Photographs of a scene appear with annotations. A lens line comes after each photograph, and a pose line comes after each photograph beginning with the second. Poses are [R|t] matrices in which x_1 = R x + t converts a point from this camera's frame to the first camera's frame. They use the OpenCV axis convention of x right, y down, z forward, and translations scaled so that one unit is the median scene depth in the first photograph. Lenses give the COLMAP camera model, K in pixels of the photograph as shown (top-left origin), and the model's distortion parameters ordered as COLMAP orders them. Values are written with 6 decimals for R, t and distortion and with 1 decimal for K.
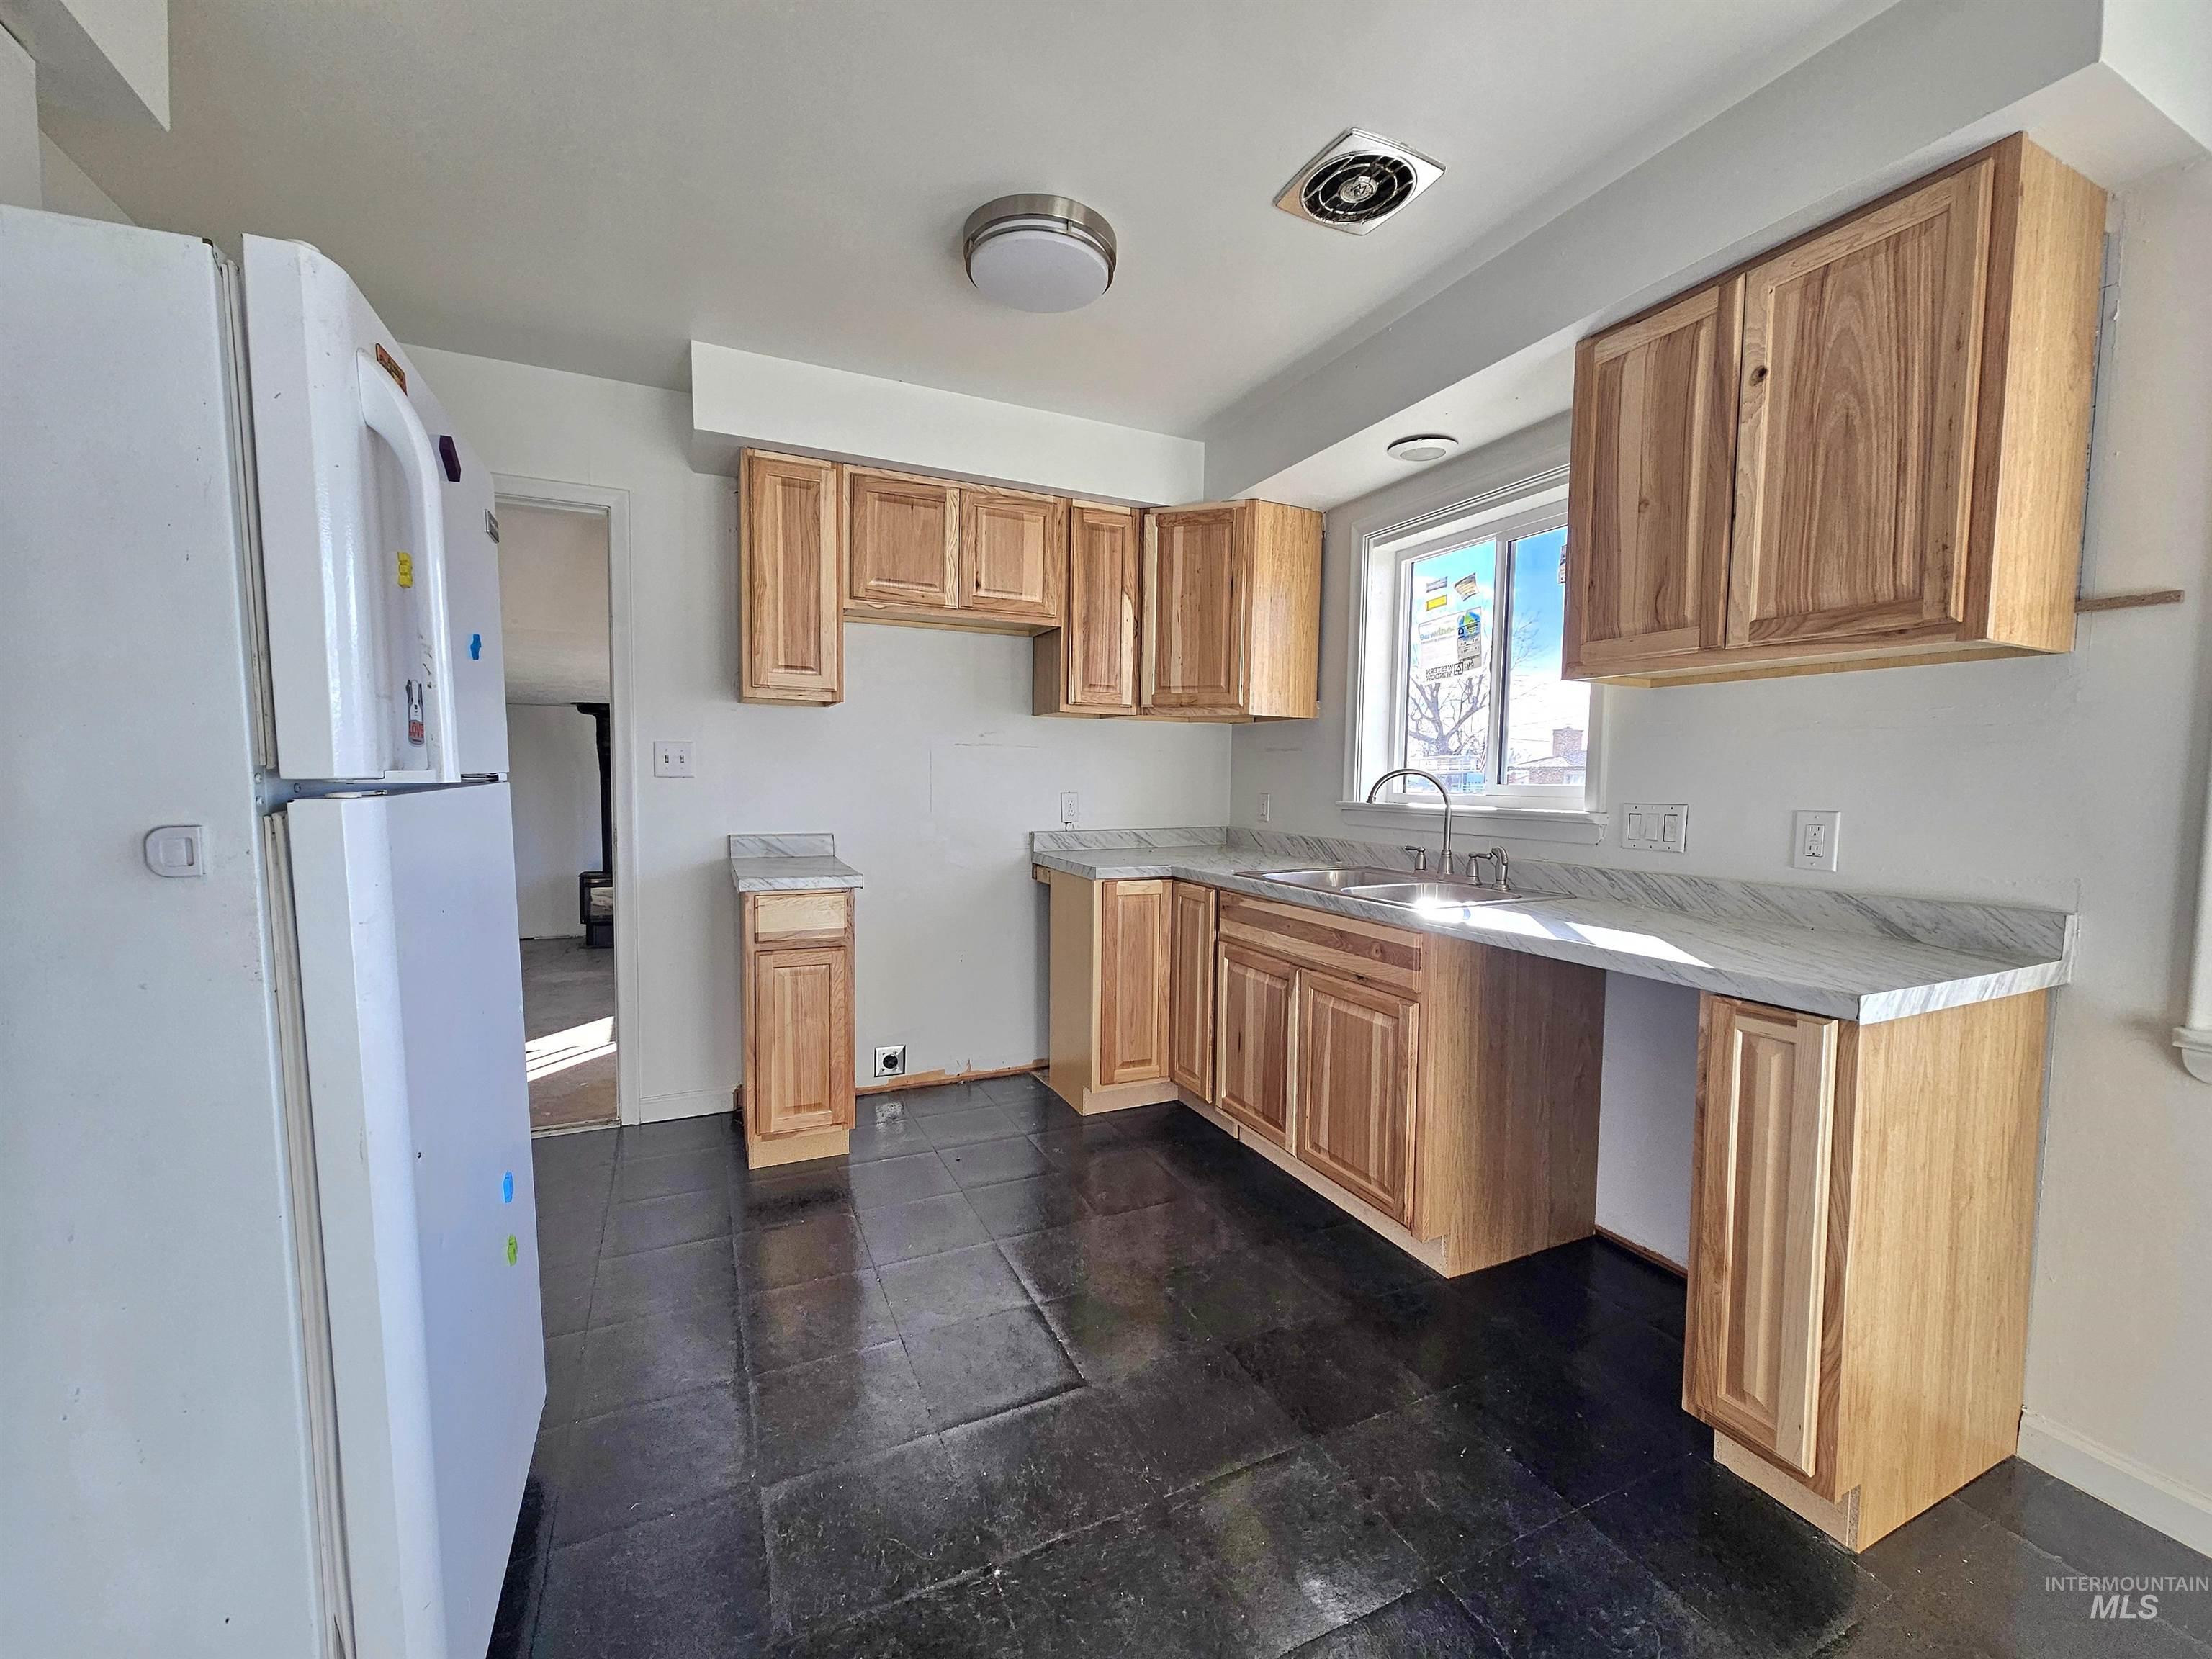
lens RADIAL K [[903.2, 0, 1093.2], [0, 903.2, 833.3], [0, 0, 1]] dist [0.001077, 0.000606]
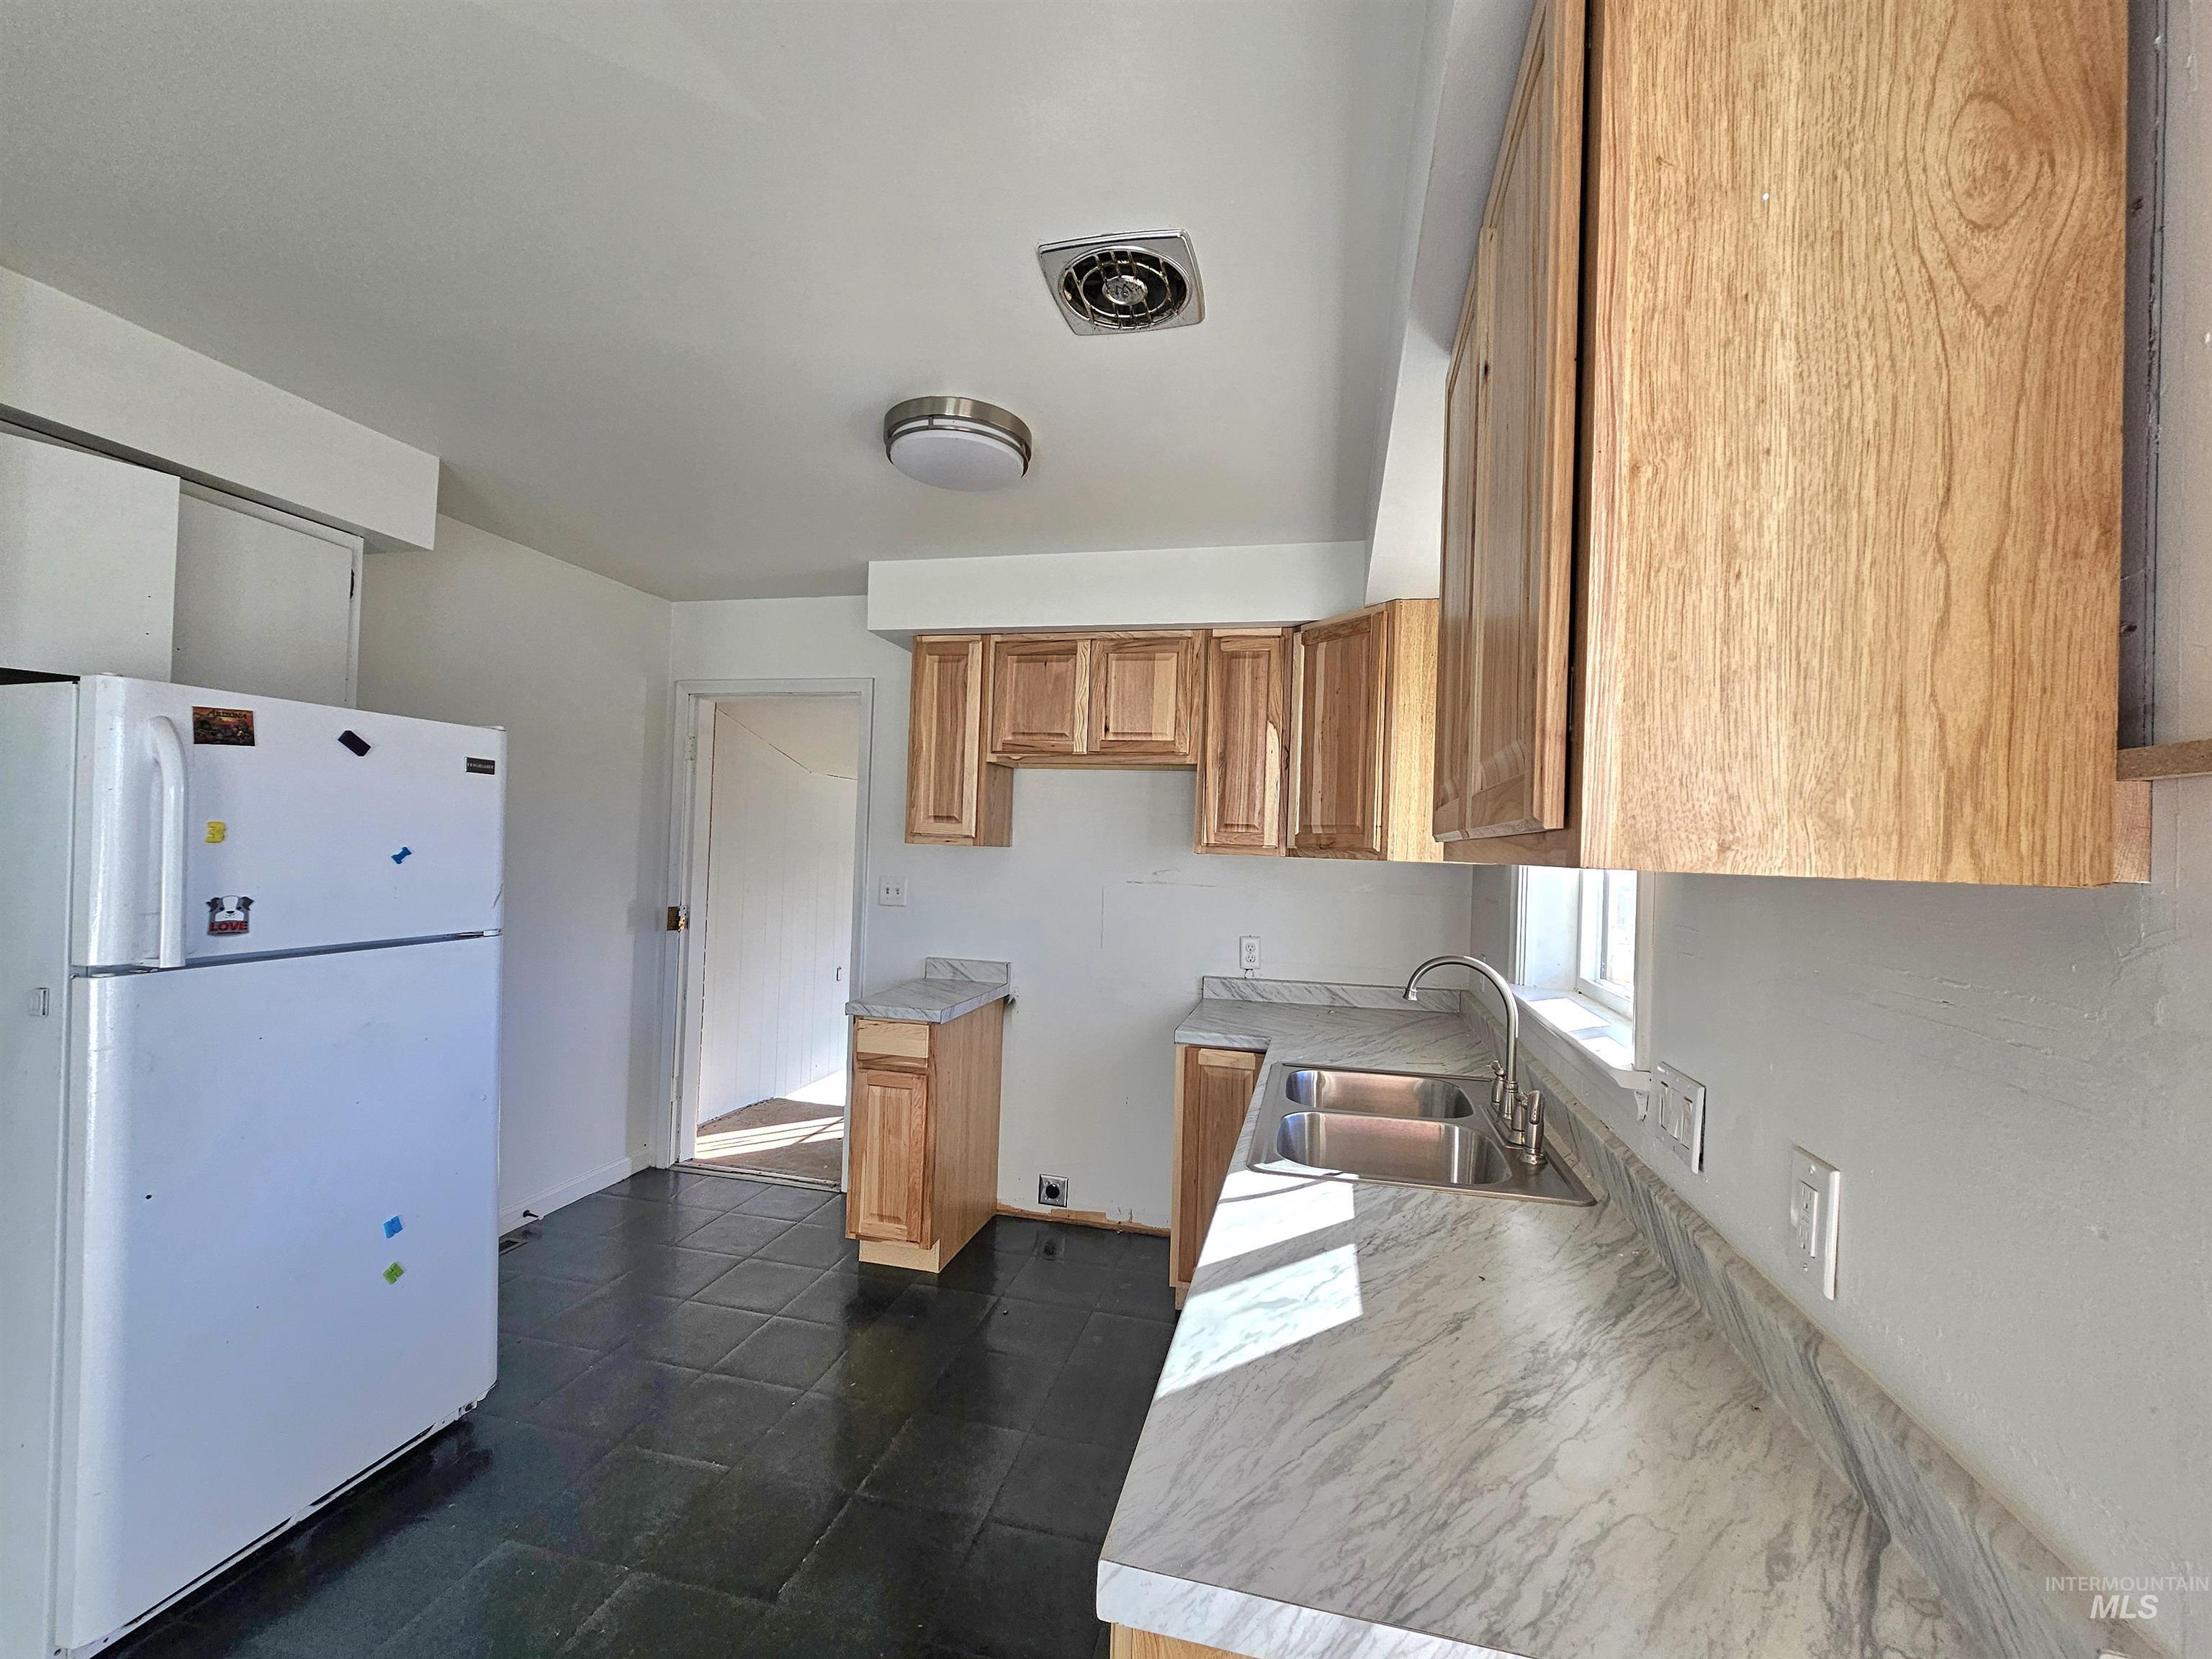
lens RADIAL K [[903.2, 0, 1084.1], [0, 903.2, 833.7], [0, 0, 1]] dist [0.001077, 0.000606]
pose [[0.784889, 0.000848, -0.619636, 0.464569], [-0.060839, 0.995273, -0.075702, -0.078943], [0.616642, 0.097116, 0.781230, 0.202462]]
